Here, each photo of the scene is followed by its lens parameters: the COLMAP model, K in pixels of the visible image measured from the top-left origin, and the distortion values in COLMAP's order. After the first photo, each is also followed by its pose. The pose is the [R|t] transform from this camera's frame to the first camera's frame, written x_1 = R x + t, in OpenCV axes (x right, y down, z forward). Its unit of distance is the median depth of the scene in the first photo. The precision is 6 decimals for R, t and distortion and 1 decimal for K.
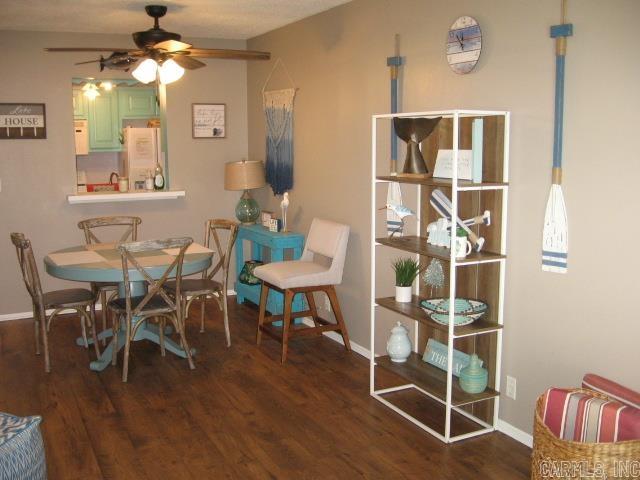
lens RADIAL K [[670.3, 0, 320.0], [0, 670.3, 240.0], [0, 0, 1]] dist [-0.136496, 0.078062]
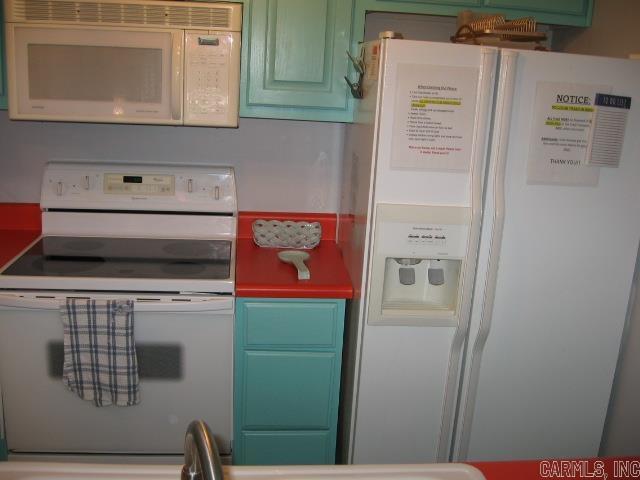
lens RADIAL K [[670.3, 0, 320.0], [0, 670.3, 240.0], [0, 0, 1]] dist [-0.136496, 0.078062]
pose [[0.931113, 0.145400, -0.334496, -0.387978], [-0.113204, 0.987019, 0.113924, -0.214335], [0.346719, -0.068210, 0.935486, 1.337268]]
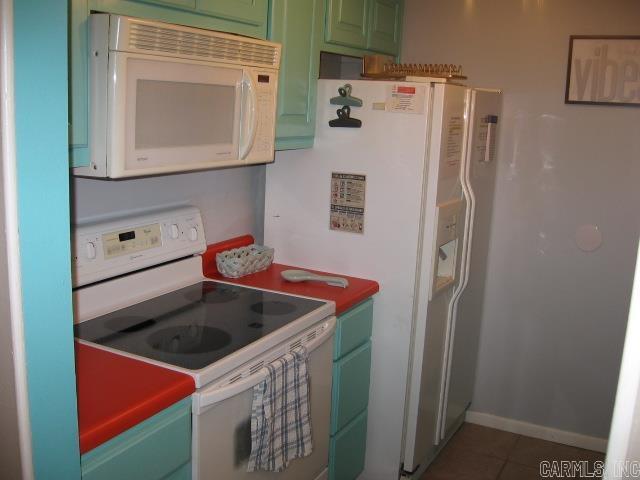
lens RADIAL K [[670.3, 0, 320.0], [0, 670.3, 240.0], [0, 0, 1]] dist [-0.136496, 0.078062]
pose [[0.827012, -0.069674, 0.557850, -0.903129], [0.035017, 0.996748, 0.072578, -0.209709], [-0.561092, -0.040488, 0.826763, 1.341892]]
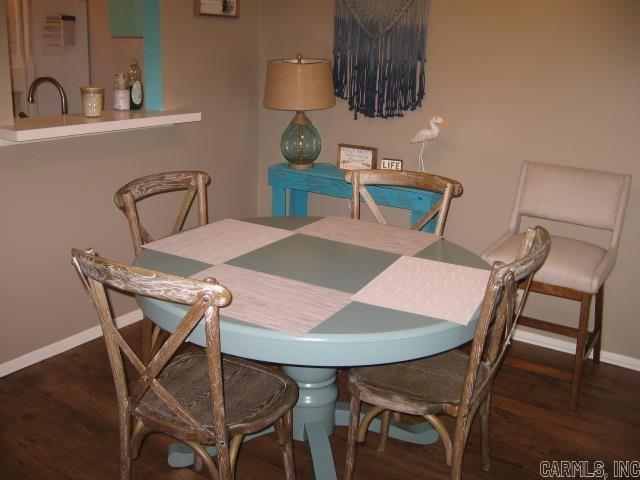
lens RADIAL K [[670.3, 0, 320.0], [0, 670.3, 240.0], [0, 0, 1]] dist [-0.136496, 0.078062]
pose [[0.863424, -0.105586, 0.493305, -0.569862], [0.033279, 0.987643, 0.153145, -0.072271], [-0.503380, -0.115812, 0.856269, 0.678540]]
